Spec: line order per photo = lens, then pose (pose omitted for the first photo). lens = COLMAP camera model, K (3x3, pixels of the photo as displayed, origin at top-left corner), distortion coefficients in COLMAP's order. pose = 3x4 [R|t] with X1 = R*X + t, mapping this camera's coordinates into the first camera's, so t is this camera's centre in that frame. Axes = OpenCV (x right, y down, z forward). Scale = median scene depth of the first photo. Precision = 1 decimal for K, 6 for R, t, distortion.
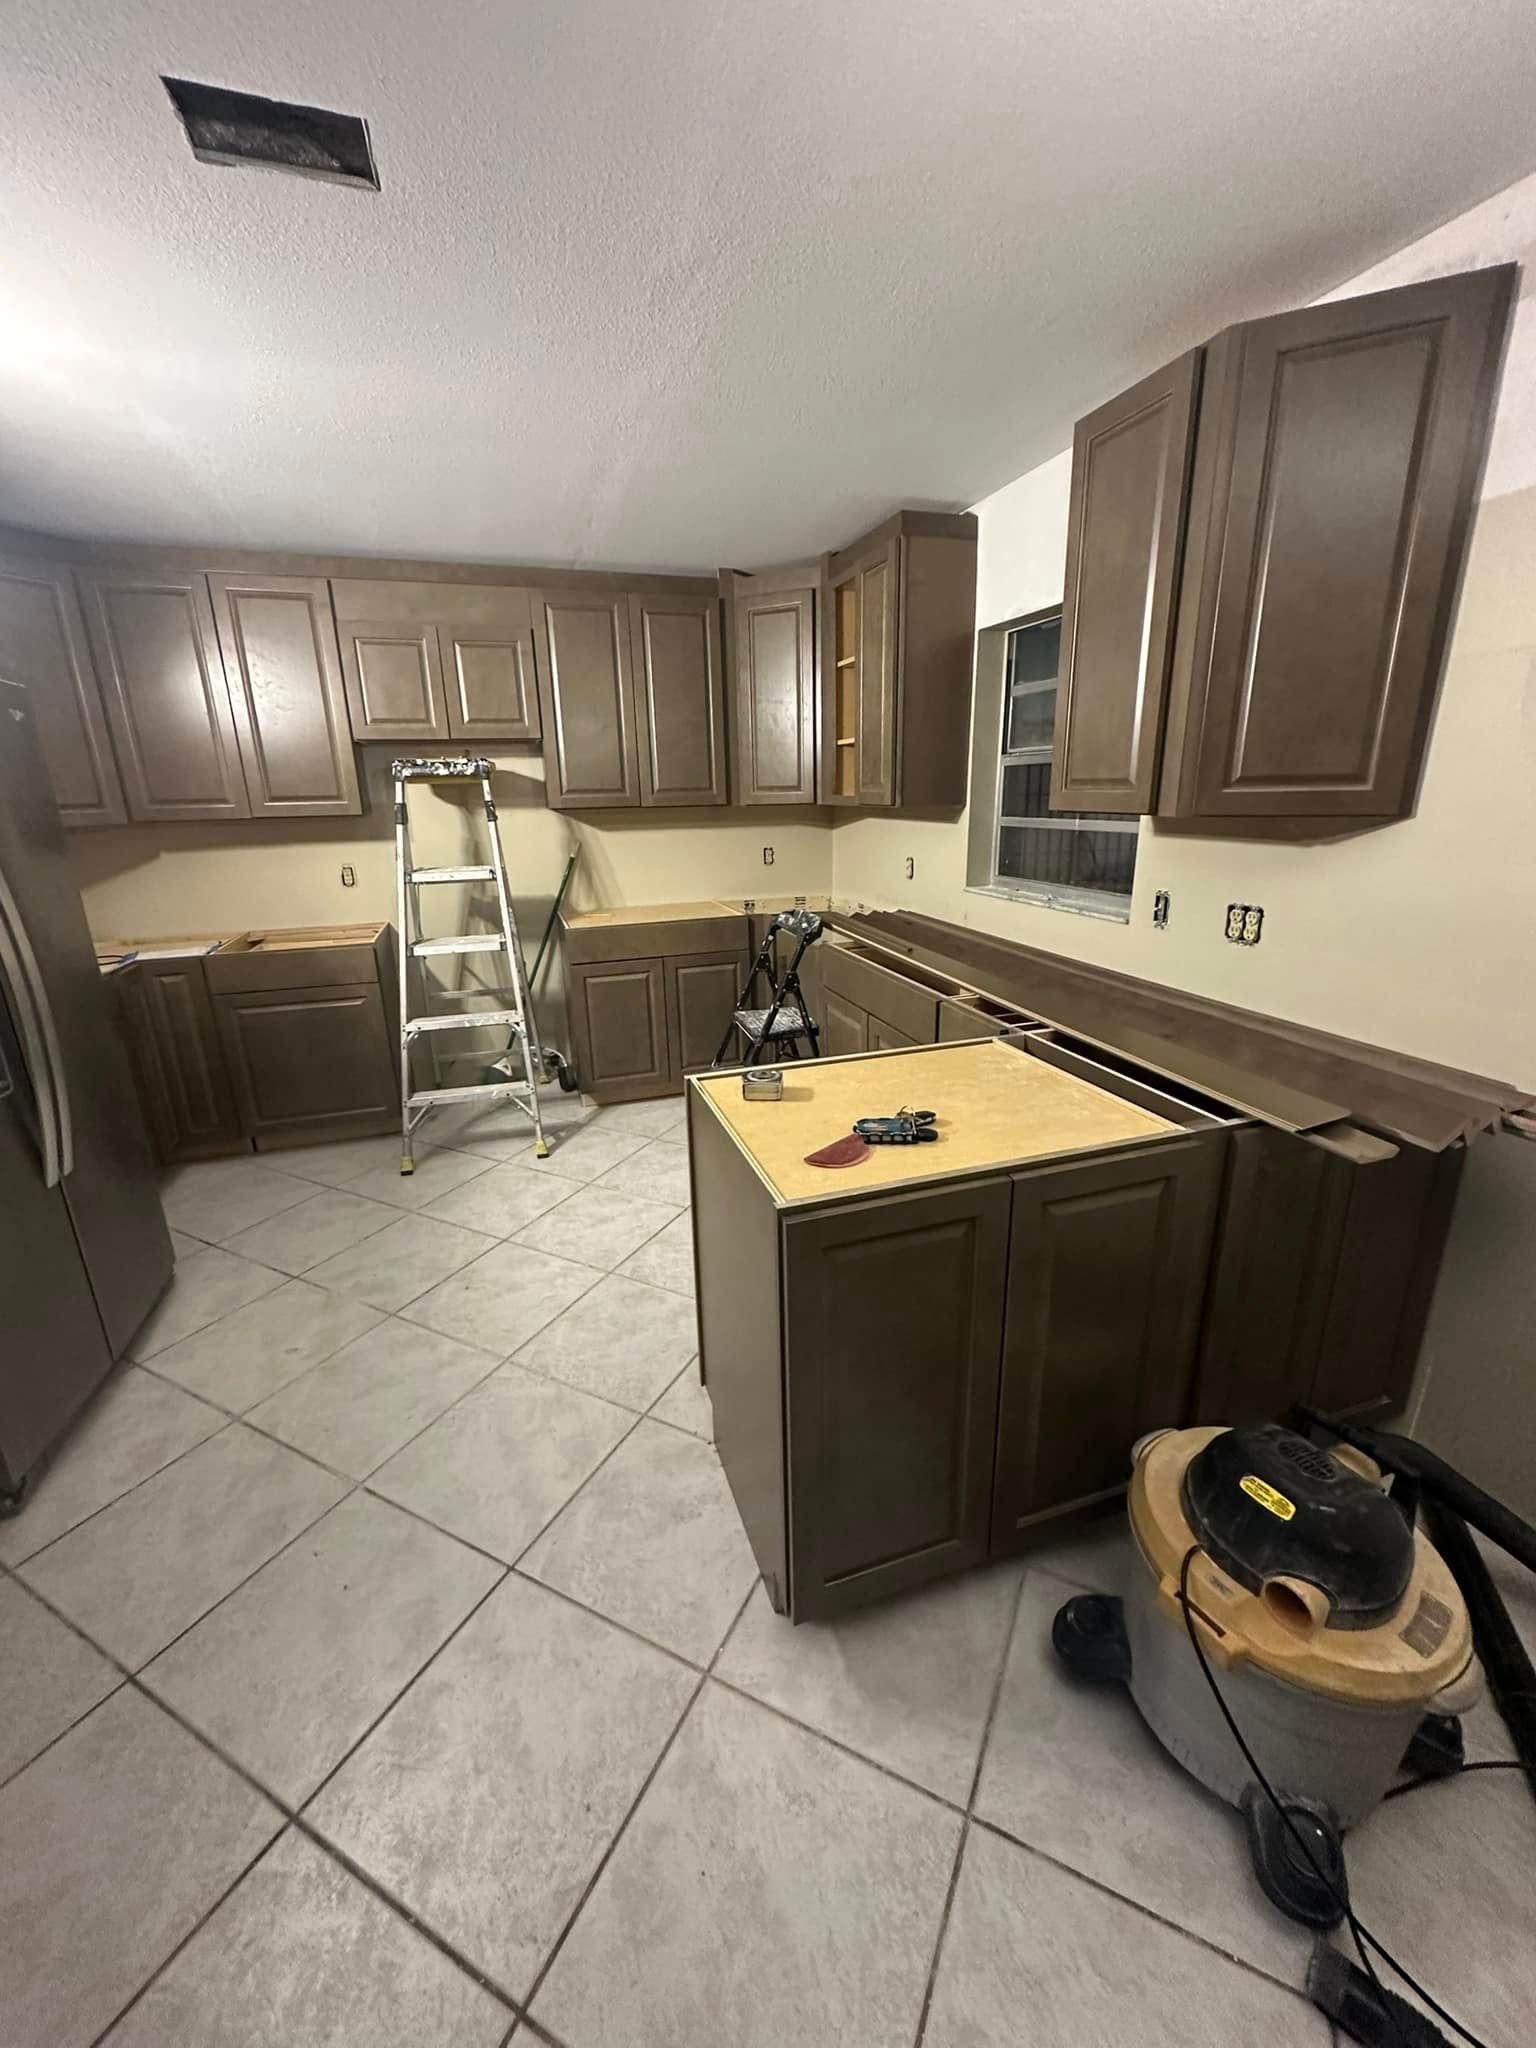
lens RADIAL K [[817.6, 0, 768.0], [0, 817.6, 1024.0], [0, 0, 1]] dist [0.000943, -0.000041]
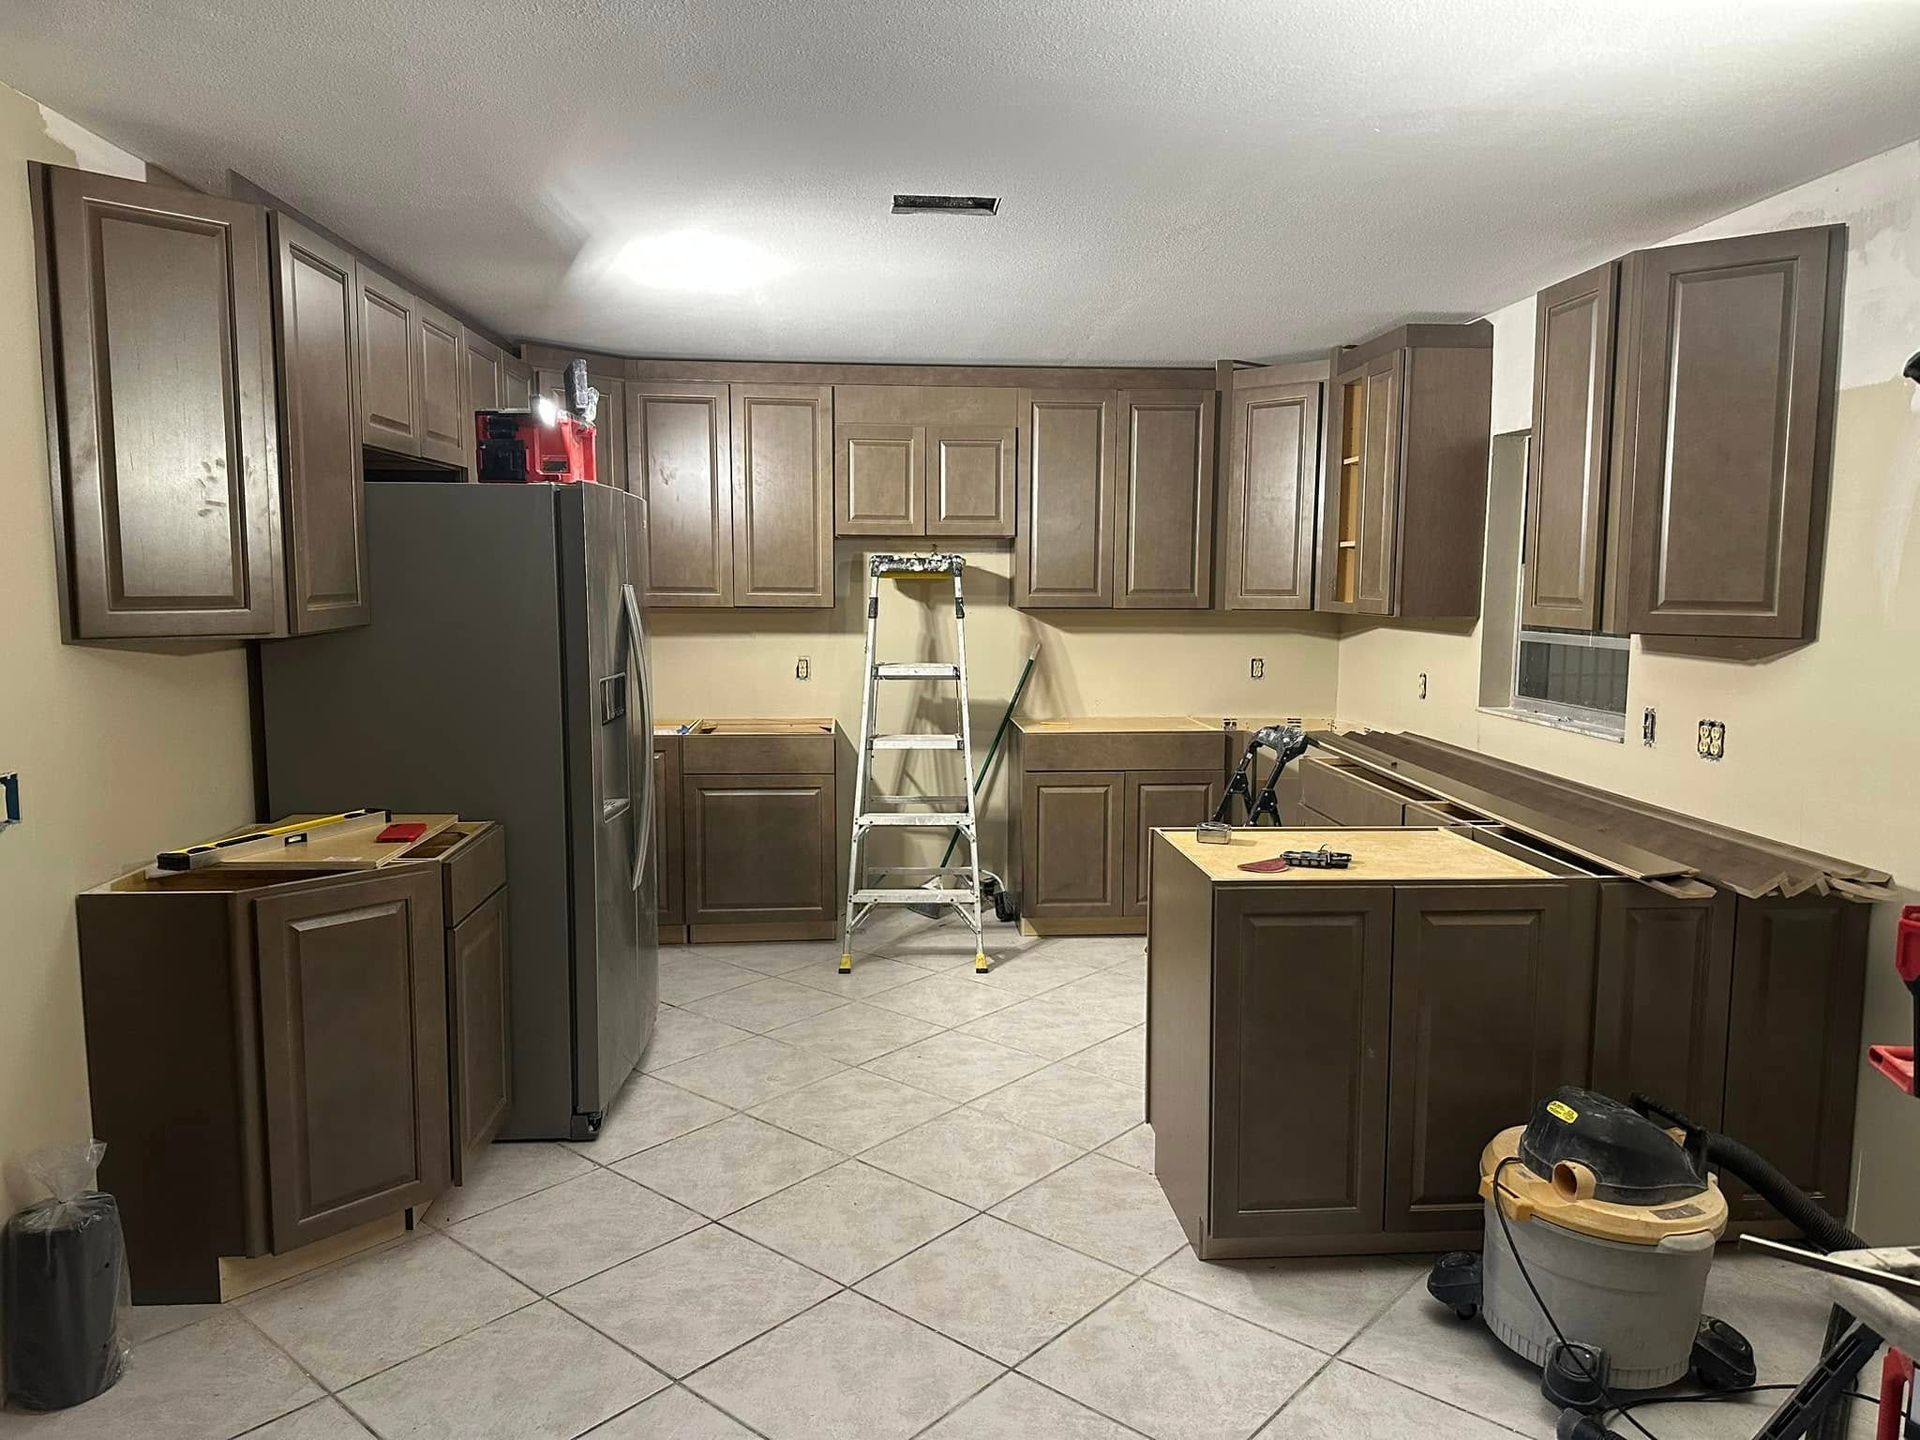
lens RADIAL K [[1344.2, 0, 960.0], [0, 1344.2, 720.0], [0, 0, 1]] dist [0.162219, -0.287840]
pose [[0.970490, 0.051553, -0.235566, 0.046040], [-0.091376, 0.982649, -0.161405, 0.133033], [0.223158, 0.178167, 0.958362, -0.526811]]
